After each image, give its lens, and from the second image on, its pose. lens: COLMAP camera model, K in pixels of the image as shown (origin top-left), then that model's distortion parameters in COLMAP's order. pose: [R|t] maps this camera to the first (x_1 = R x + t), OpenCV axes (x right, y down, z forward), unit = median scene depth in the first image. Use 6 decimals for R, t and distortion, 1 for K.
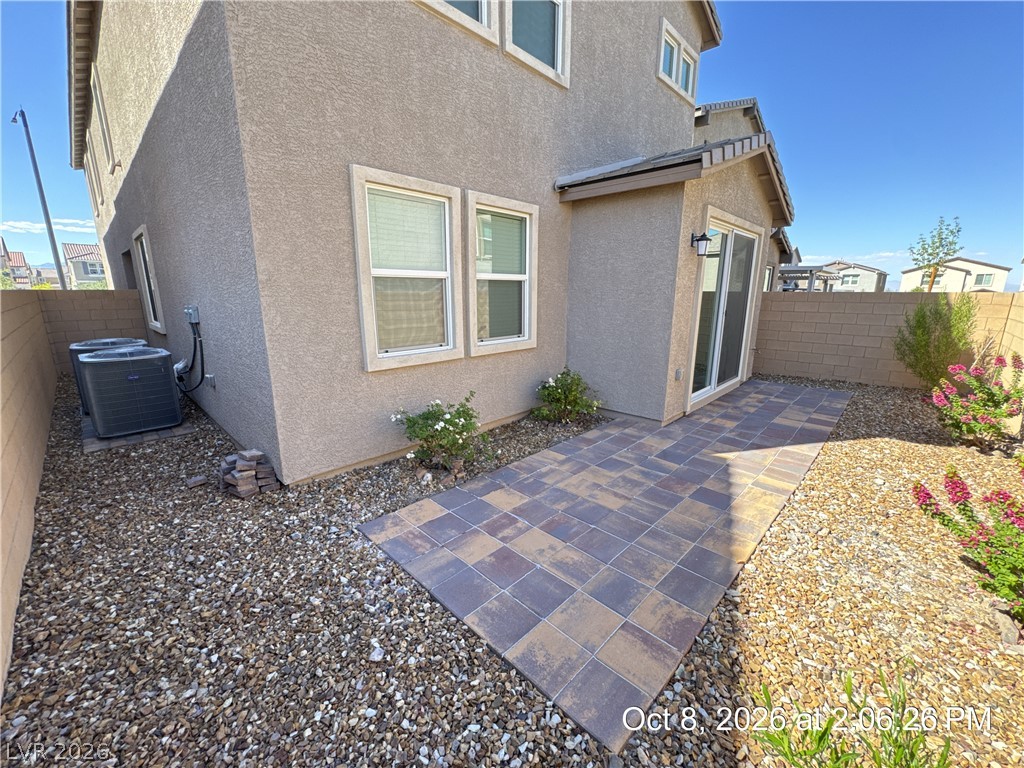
lens RADIAL K [[409.8, 0, 512.9], [0, 409.8, 384.2], [0, 0, 1]] dist [-0.005570, 0.000839]
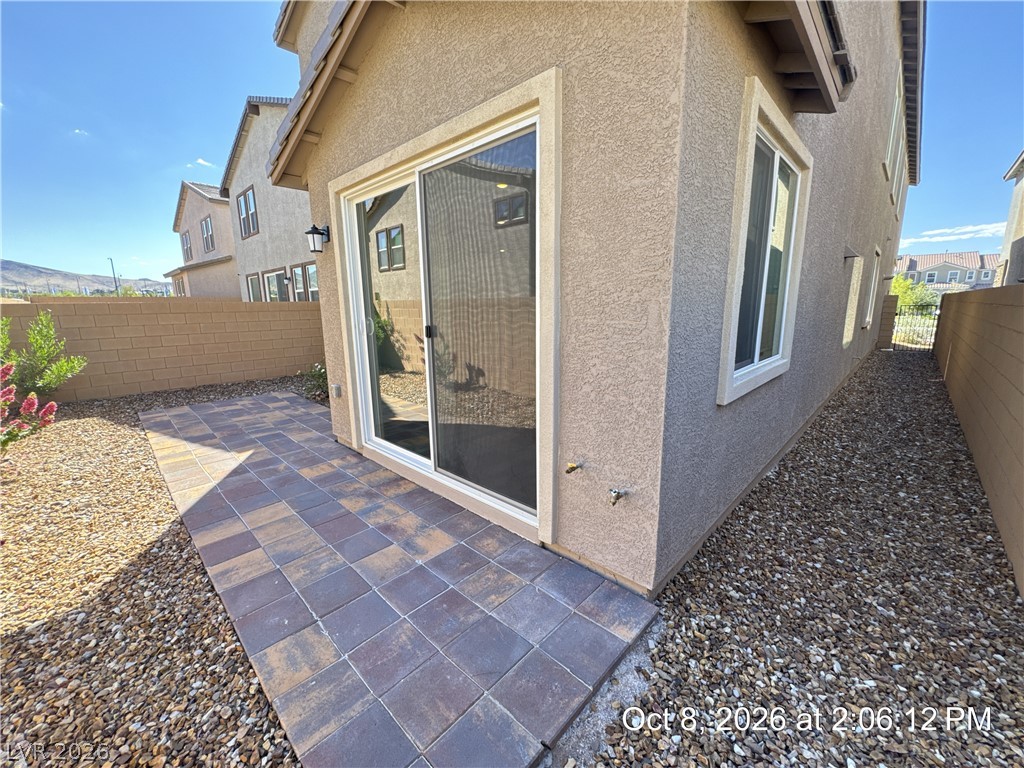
lens RADIAL K [[409.8, 0, 514.8], [0, 409.8, 386.3], [0, 0, 1]] dist [-0.005570, 0.000839]
pose [[-0.005928, 0.193554, -0.981072, 1.670241], [-0.207931, 0.959406, 0.190536, -0.370518], [0.978126, 0.205125, 0.034558, 1.779749]]
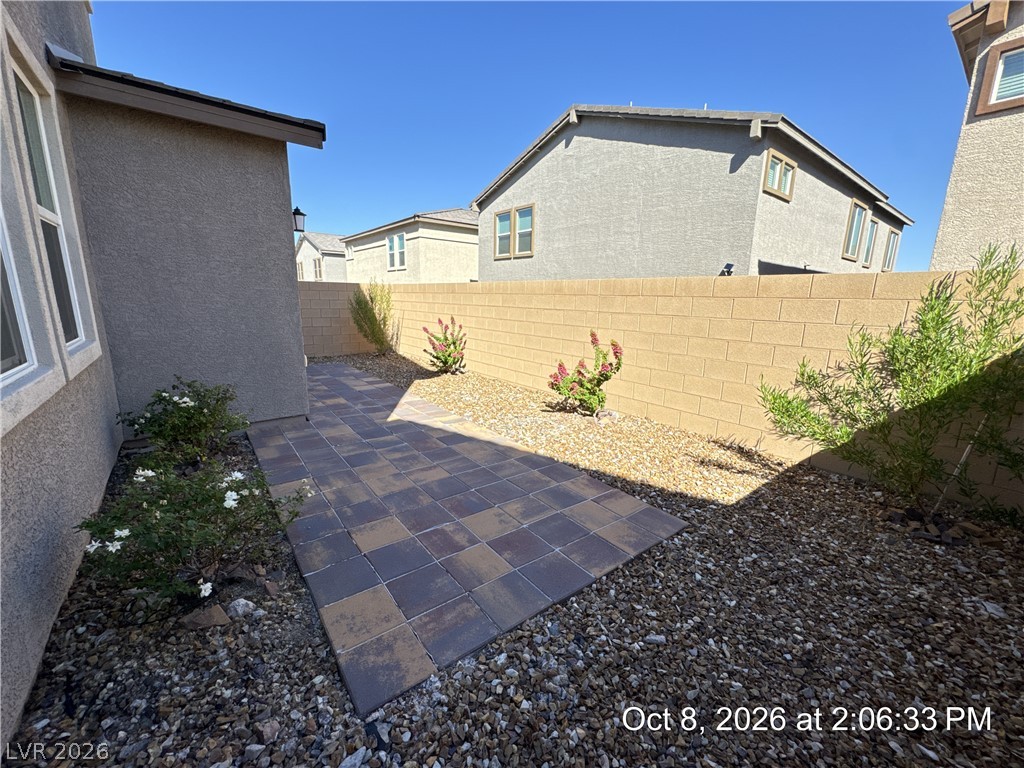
lens RADIAL K [[409.8, 0, 518.0], [0, 409.8, 380.6], [0, 0, 1]] dist [-0.005570, 0.000839]
pose [[0.133202, -0.197897, 0.971130, -0.560789], [0.199698, 0.965124, 0.169282, -0.052006], [-0.970762, 0.171384, 0.168076, 0.514393]]
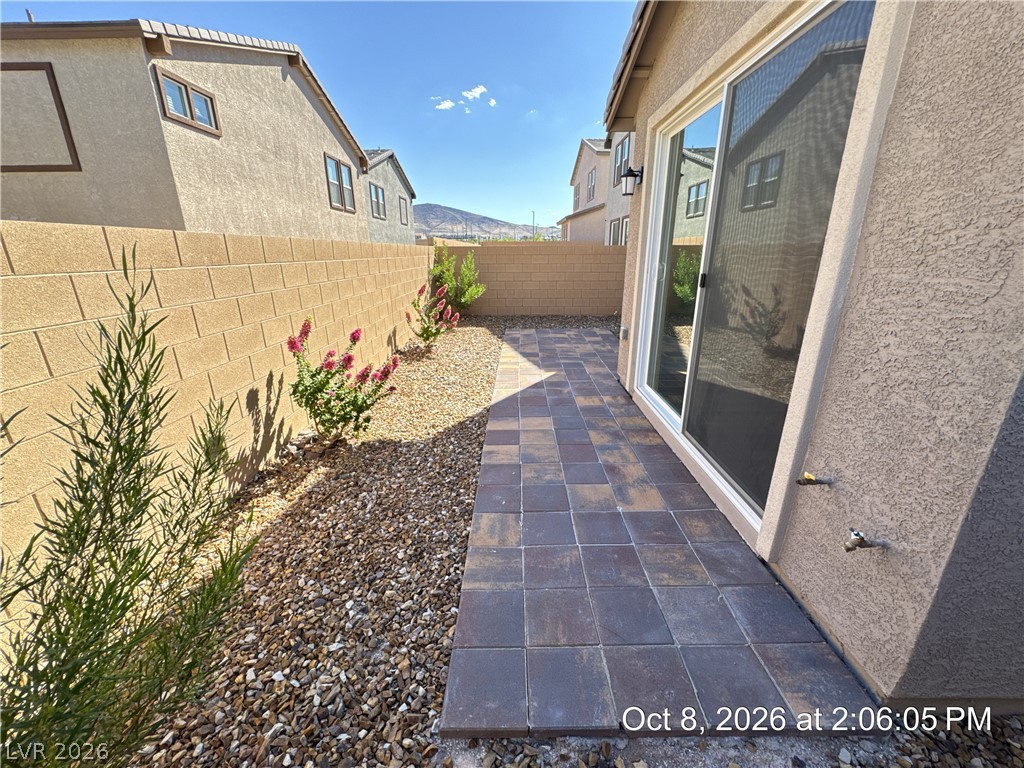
lens RADIAL K [[409.8, 0, 514.3], [0, 409.8, 387.0], [0, 0, 1]] dist [-0.005570, 0.000839]
pose [[-0.728168, 0.214173, -0.651077, 1.601656], [-0.150502, 0.876777, 0.456740, -0.399062], [0.668671, 0.430572, -0.606207, 1.915455]]
